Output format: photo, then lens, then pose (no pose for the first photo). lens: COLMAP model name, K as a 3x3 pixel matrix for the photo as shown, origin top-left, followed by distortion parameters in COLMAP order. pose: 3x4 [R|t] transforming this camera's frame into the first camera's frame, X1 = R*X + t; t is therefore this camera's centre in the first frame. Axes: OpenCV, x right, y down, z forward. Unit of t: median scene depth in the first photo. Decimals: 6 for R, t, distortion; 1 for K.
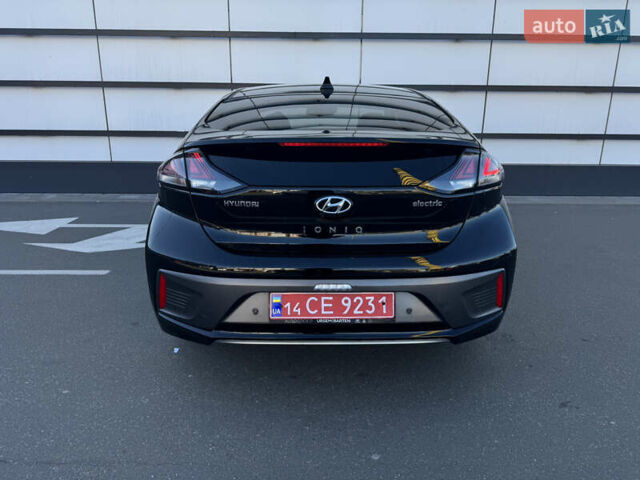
lens RADIAL K [[457.9, 0, 314.2], [0, 457.9, 241.3], [0, 0, 1]] dist [0.038508, -0.043780]
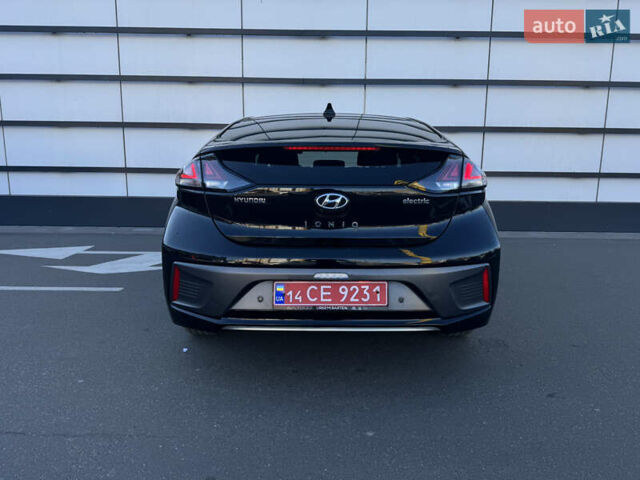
lens RADIAL K [[457.9, 0, 317.0], [0, 457.9, 239.8], [0, 0, 1]] dist [0.038508, -0.043780]
pose [[0.999906, 0.006301, -0.012203, 0.019402], [-0.007591, 0.994047, -0.108686, 0.131173], [0.011445, 0.108768, 0.994001, -0.100127]]
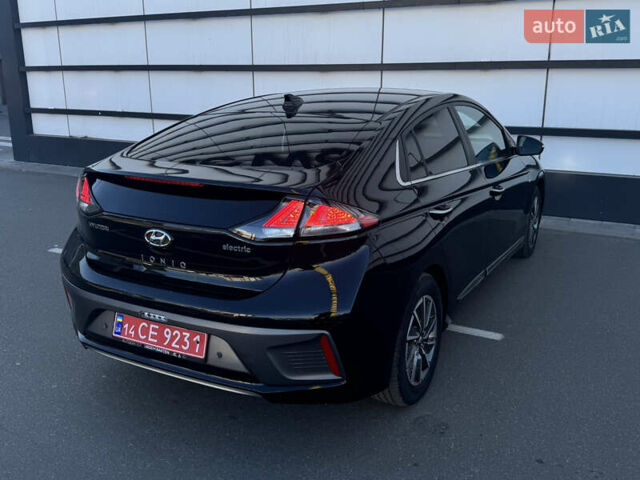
lens RADIAL K [[624.0, 0, 326.1], [0, 624.0, 242.9], [0, 0, 1]] dist [0.000300, 0.000000]
pose [[0.880518, 0.124891, -0.457263, 0.989119], [-0.128951, 0.991396, 0.022466, -0.144166], [0.456135, 0.039183, 0.889048, -0.082189]]
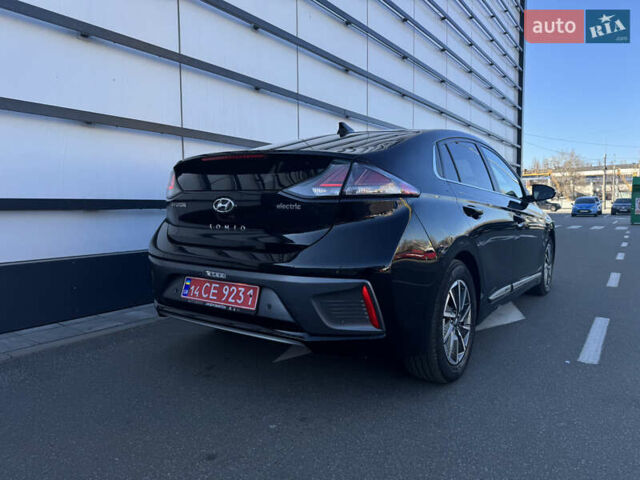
lens RADIAL K [[457.9, 0, 319.9], [0, 457.9, 241.5], [0, 0, 1]] dist [0.038508, -0.043780]
pose [[0.815256, 0.053391, -0.576634, 0.914979], [-0.163849, 0.976320, -0.141255, 0.136547], [0.555437, 0.209639, 0.804699, 0.181299]]
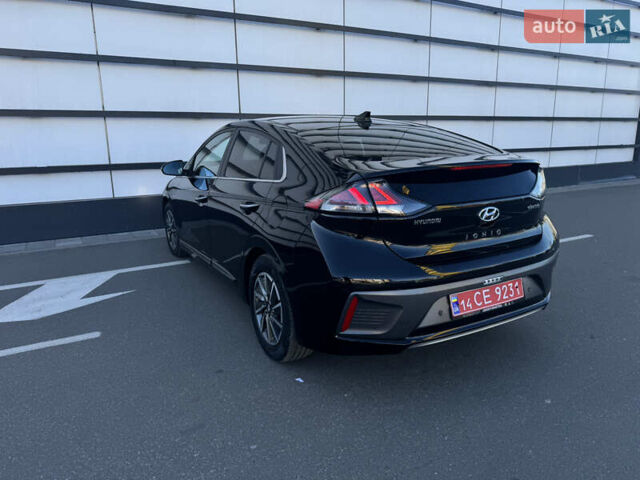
lens RADIAL K [[457.9, 0, 317.8], [0, 457.9, 241.6], [0, 0, 1]] dist [0.038508, -0.043780]
pose [[0.878136, -0.127462, 0.461118, -0.917942], [0.150234, 0.988567, -0.012842, -0.057622], [-0.454210, 0.080553, 0.887246, 0.101106]]
